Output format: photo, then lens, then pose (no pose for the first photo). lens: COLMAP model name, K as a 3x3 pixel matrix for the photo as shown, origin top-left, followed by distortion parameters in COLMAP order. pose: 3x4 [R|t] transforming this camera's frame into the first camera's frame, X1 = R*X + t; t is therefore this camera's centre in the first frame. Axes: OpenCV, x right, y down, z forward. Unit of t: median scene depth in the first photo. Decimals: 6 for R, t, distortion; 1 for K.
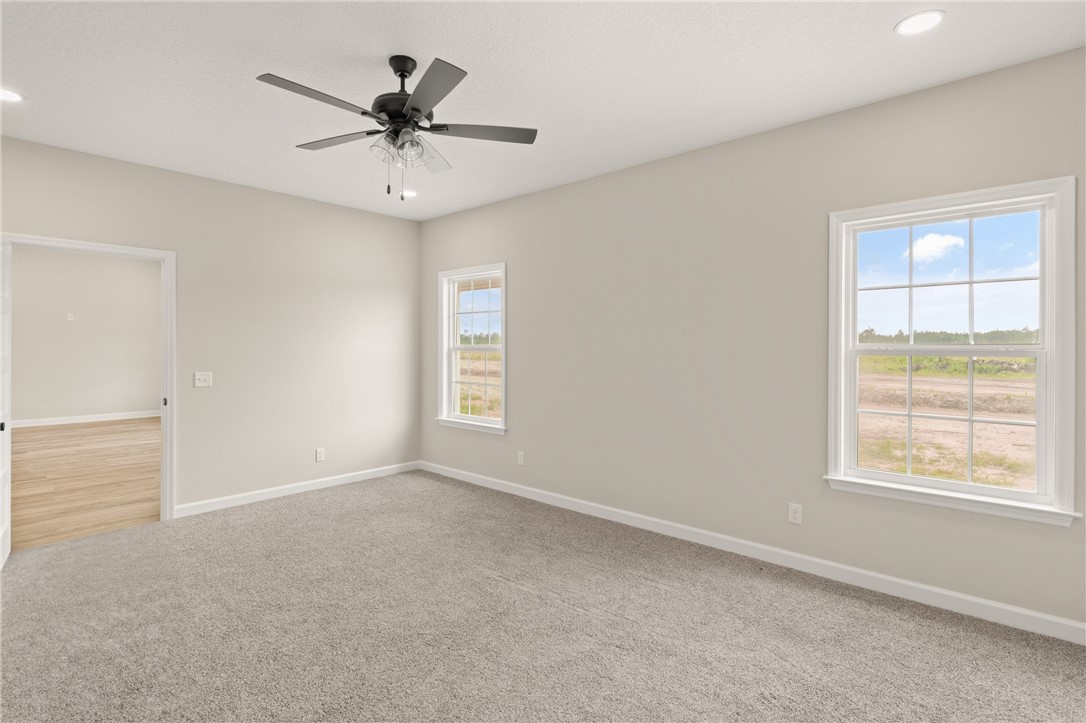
lens RADIAL K [[528.5, 0, 543.0], [0, 528.5, 350.6], [0, 0, 1]] dist [0.031911, -0.000089]
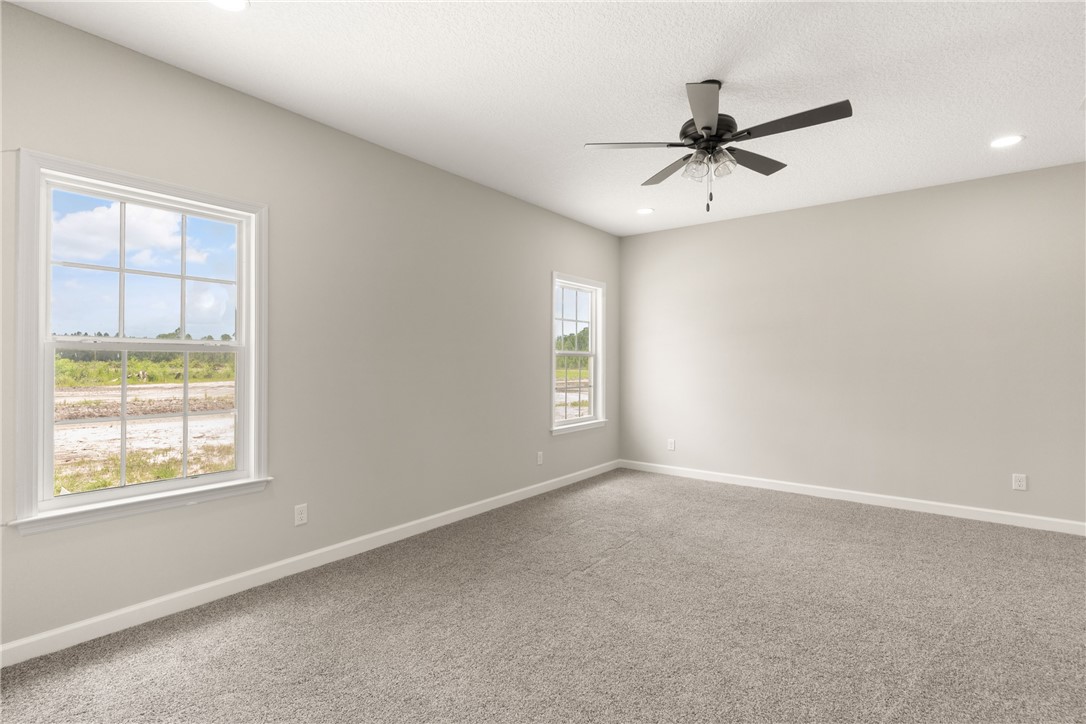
lens RADIAL K [[528.5, 0, 543.0], [0, 528.5, 351.1], [0, 0, 1]] dist [0.031911, -0.000089]
pose [[-0.064542, 0.018532, 0.997743, -0.699426], [0.000839, 0.999828, -0.018517, 0.014395], [-0.997915, -0.000358, -0.064547, 0.718416]]
